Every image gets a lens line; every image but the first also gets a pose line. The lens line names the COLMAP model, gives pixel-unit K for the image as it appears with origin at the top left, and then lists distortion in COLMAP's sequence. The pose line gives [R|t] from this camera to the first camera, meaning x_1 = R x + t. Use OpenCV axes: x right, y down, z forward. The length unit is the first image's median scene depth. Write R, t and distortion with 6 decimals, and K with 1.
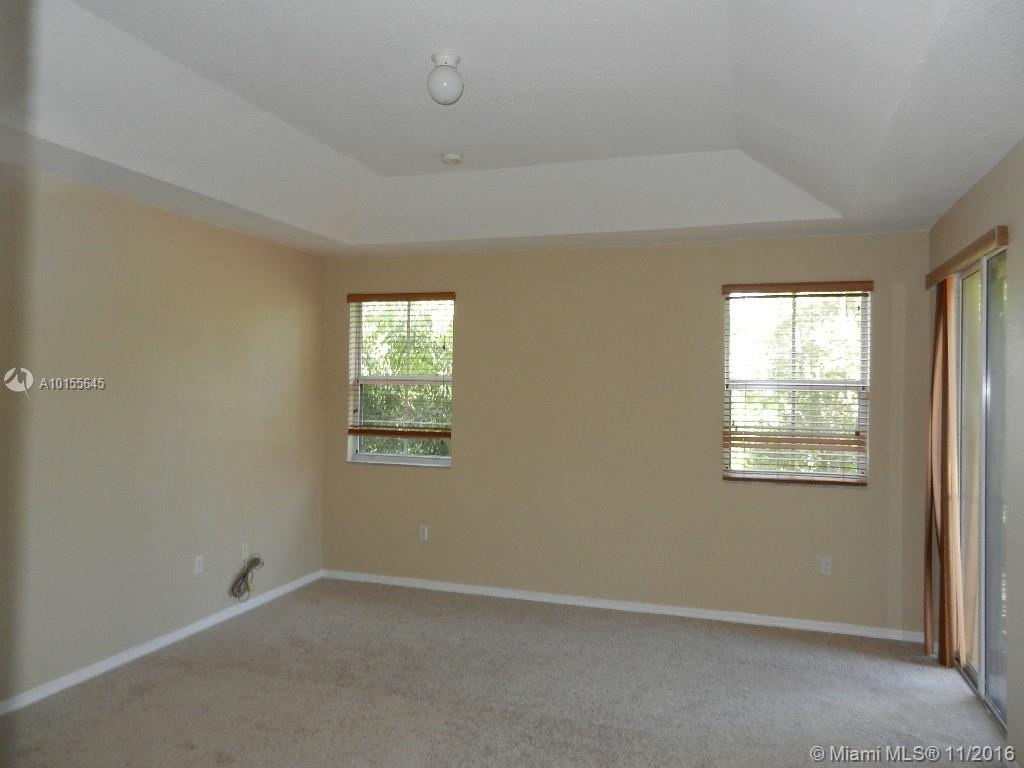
lens RADIAL K [[758.8, 0, 507.5], [0, 758.8, 380.0], [0, 0, 1]] dist [0.005023, 0.005361]
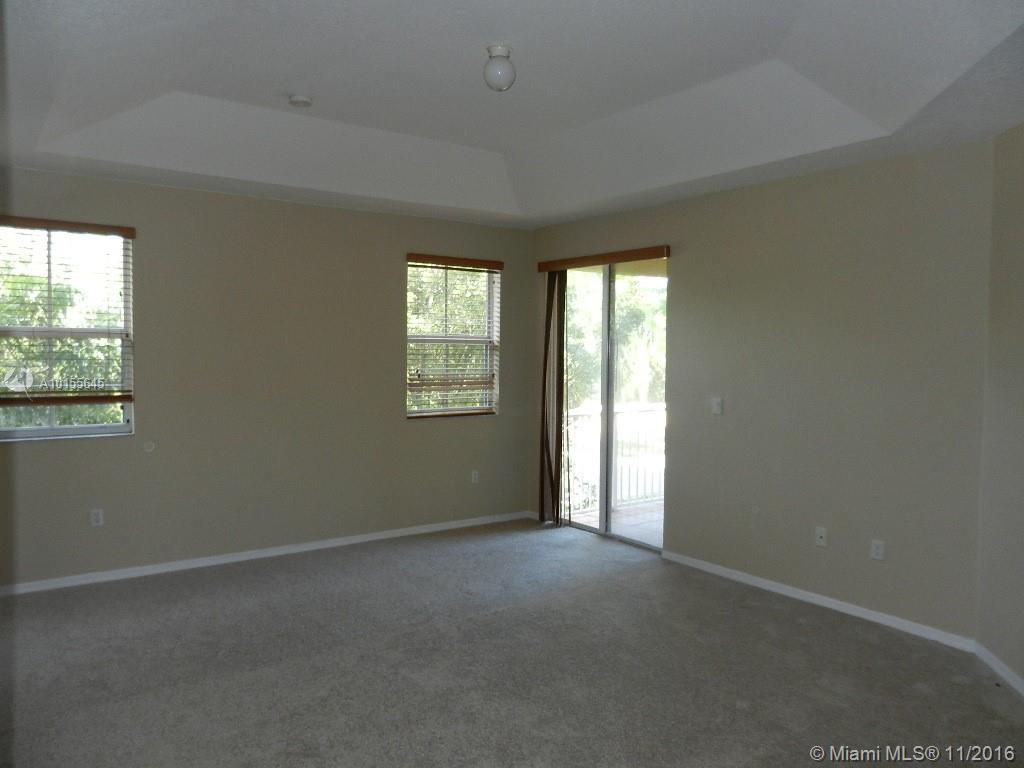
lens RADIAL K [[758.8, 0, 507.5], [0, 758.8, 380.0], [0, 0, 1]] dist [0.005023, 0.005361]
pose [[0.582715, -0.043908, 0.811489, -0.588070], [-0.012376, 0.997944, 0.062884, -0.006865], [-0.812582, -0.046687, 0.580974, 0.183318]]
